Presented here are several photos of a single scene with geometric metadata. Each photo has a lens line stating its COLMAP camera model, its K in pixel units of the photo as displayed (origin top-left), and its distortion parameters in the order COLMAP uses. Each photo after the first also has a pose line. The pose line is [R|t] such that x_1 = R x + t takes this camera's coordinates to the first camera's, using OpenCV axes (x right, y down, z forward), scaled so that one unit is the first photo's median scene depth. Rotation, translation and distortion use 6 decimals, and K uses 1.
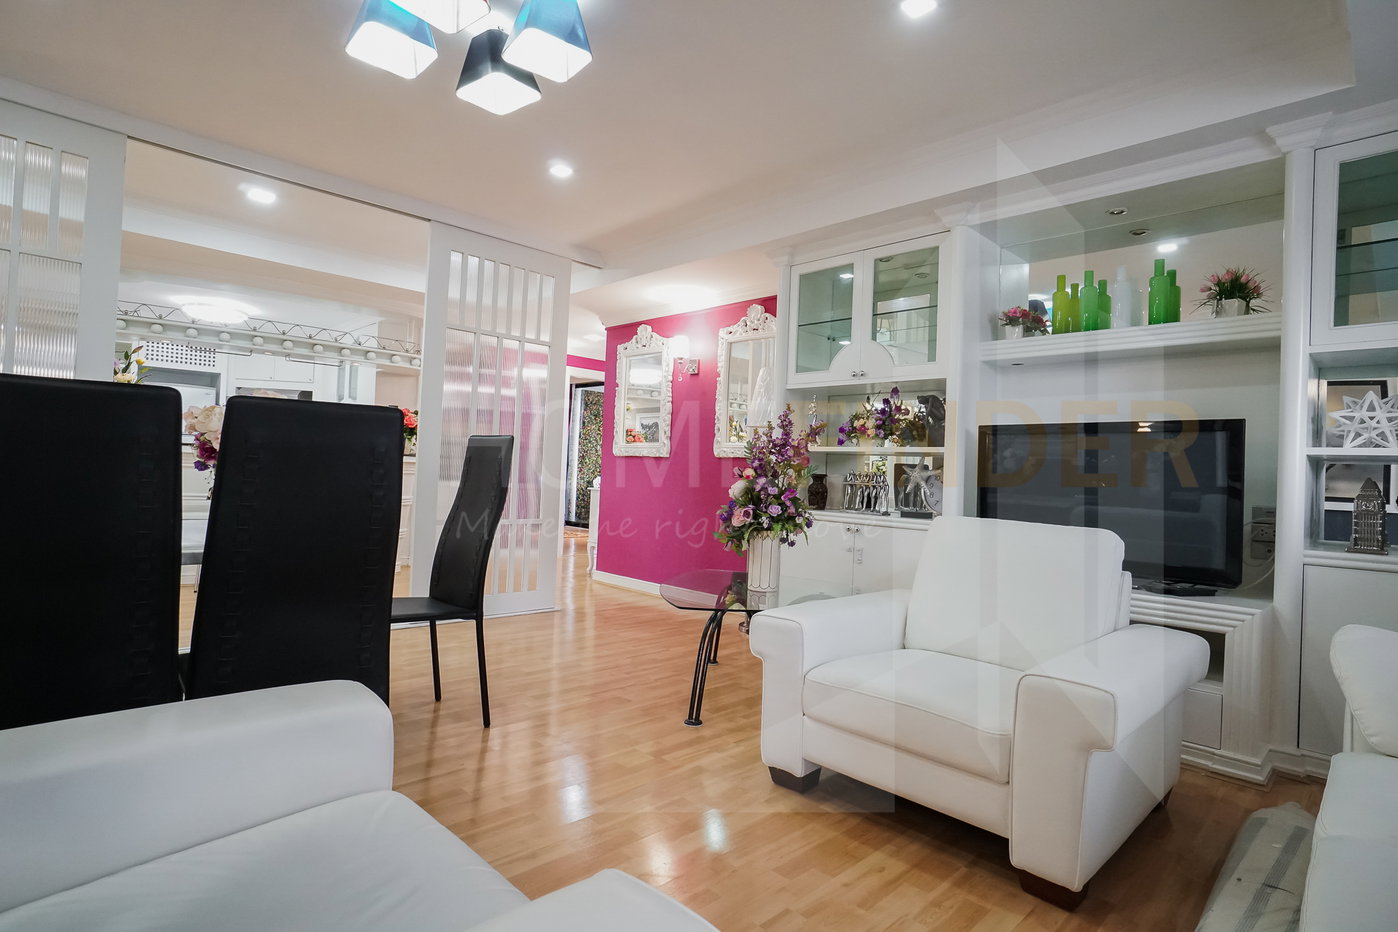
lens RADIAL K [[708.4, 0, 691.8], [0, 708.4, 463.7], [0, 0, 1]] dist [-0.003632, 0.002168]
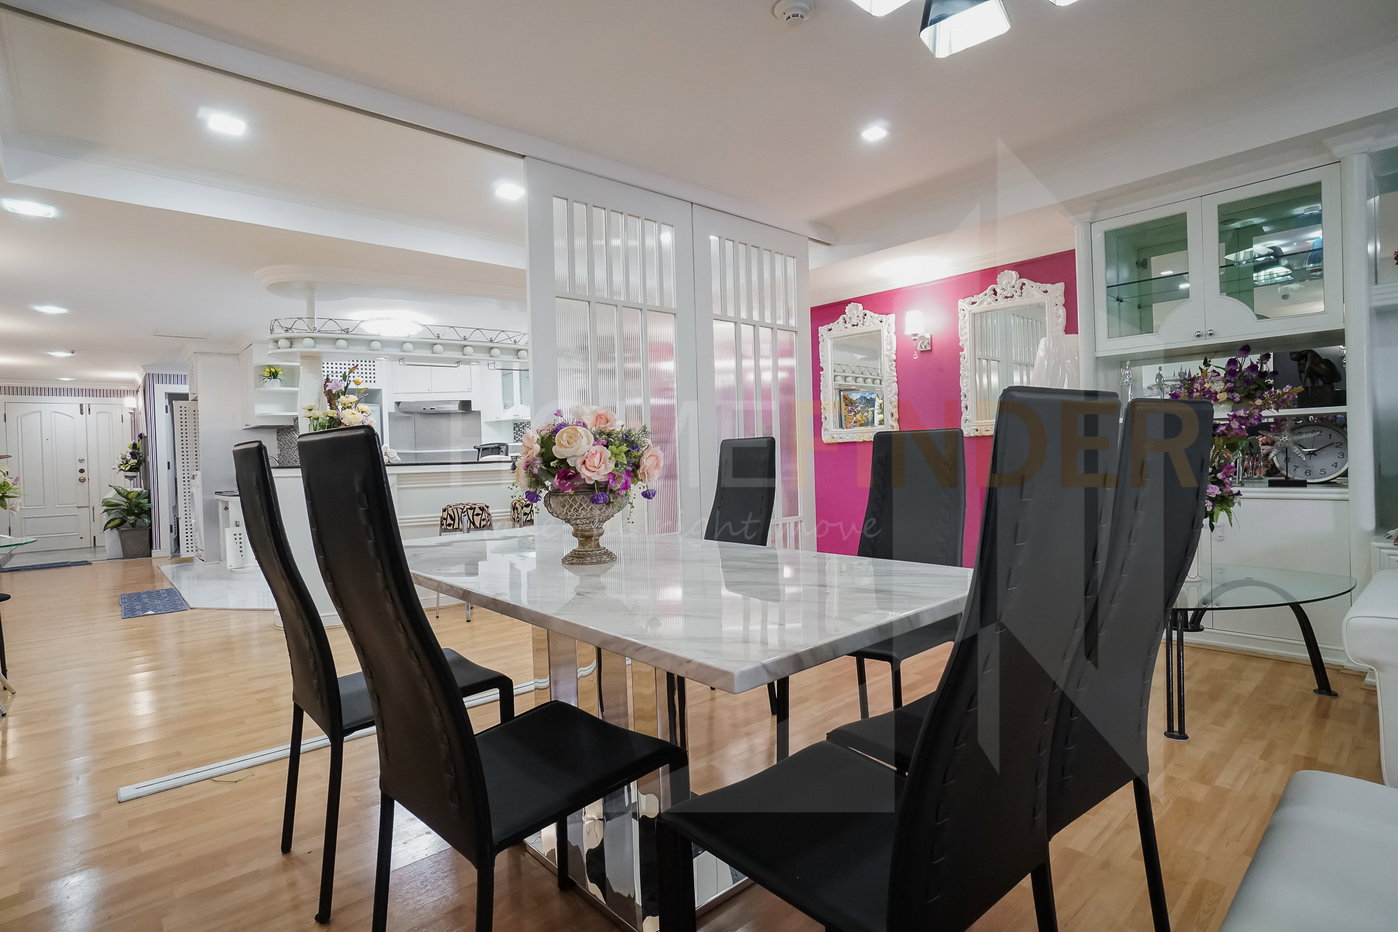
lens RADIAL K [[690.8, 0, 702.9], [0, 690.8, 465.7], [0, 0, 1]] dist [-0.008657, 0.003847]
pose [[0.996964, -0.072040, -0.029540, -0.427417], [0.072858, 0.996959, 0.027643, -0.031902], [0.027458, -0.029712, 0.999181, 0.105057]]
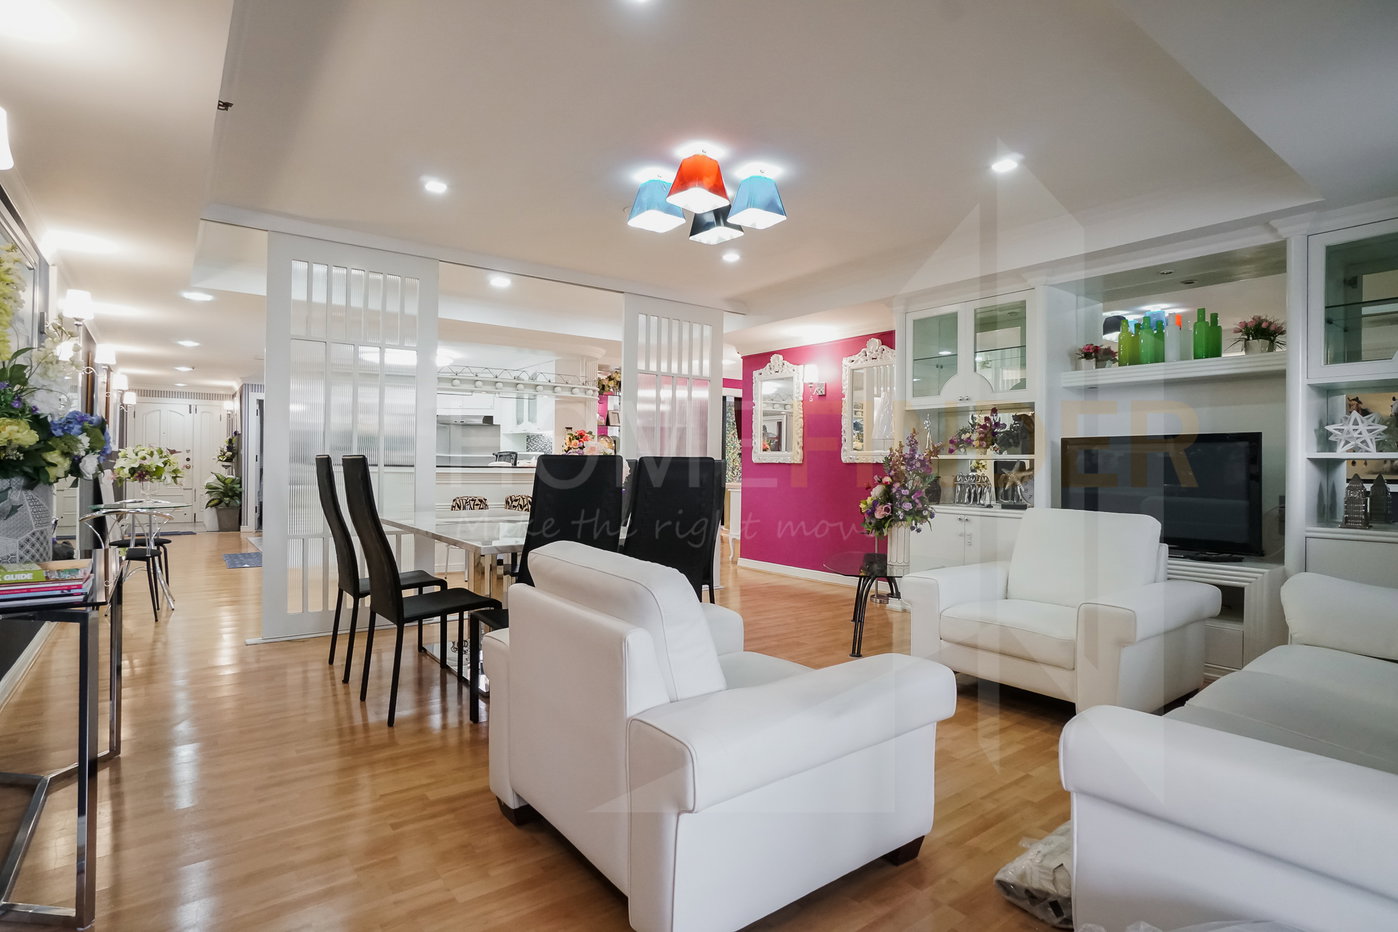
lens RADIAL K [[708.4, 0, 699.3], [0, 708.4, 465.7], [0, 0, 1]] dist [-0.003632, 0.002168]
pose [[0.992921, -0.030763, -0.114723, -0.108003], [0.031856, 0.999463, 0.007711, -0.032613], [0.114424, -0.011312, 0.993368, -0.364996]]
